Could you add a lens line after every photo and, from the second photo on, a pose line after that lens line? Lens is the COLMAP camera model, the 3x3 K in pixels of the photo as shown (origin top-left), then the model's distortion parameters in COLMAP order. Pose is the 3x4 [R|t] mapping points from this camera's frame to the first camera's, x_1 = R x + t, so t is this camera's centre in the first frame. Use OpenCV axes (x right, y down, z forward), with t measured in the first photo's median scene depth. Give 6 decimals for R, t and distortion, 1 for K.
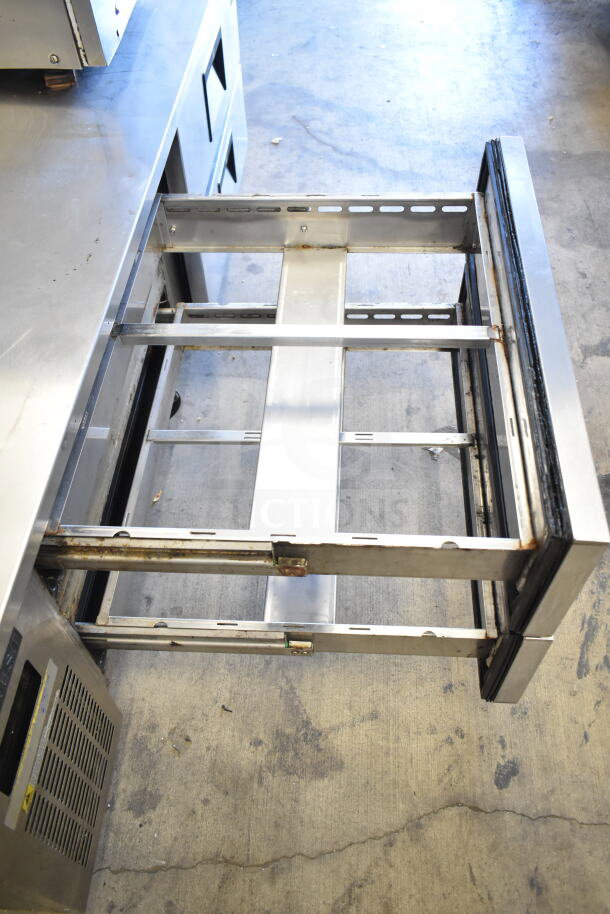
lens RADIAL K [[739.7, 0, 305.0], [0, 739.7, 457.0], [0, 0, 1]] dist [-0.035238, -0.001216]
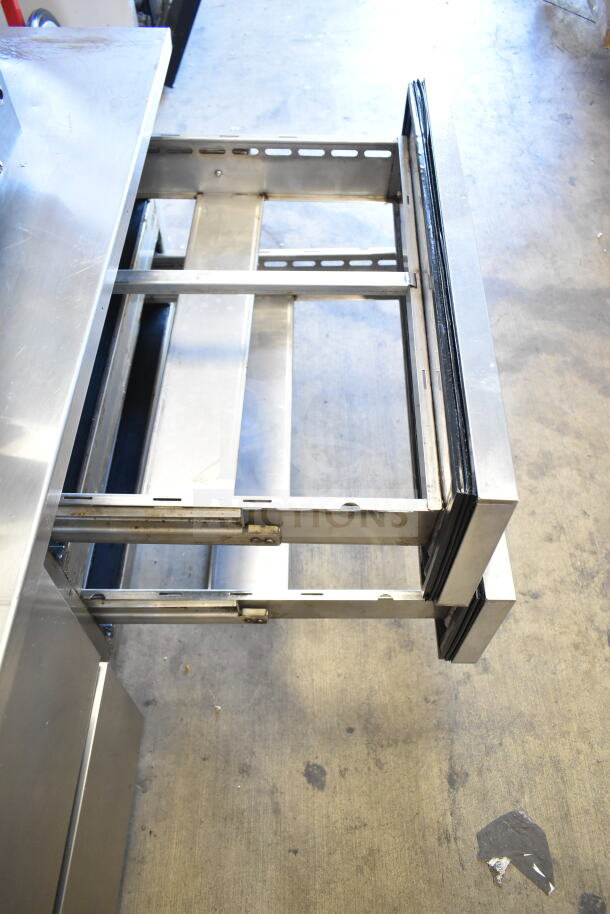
lens RADIAL K [[706.5, 0, 305.0], [0, 706.5, 457.0], [0, 0, 1]] dist [-0.029004, 0.001690]
pose [[0.998594, -0.018362, 0.049736, -0.011280], [0.016157, 0.998884, 0.044387, -0.238692], [-0.050496, -0.043521, 0.997776, 0.242003]]
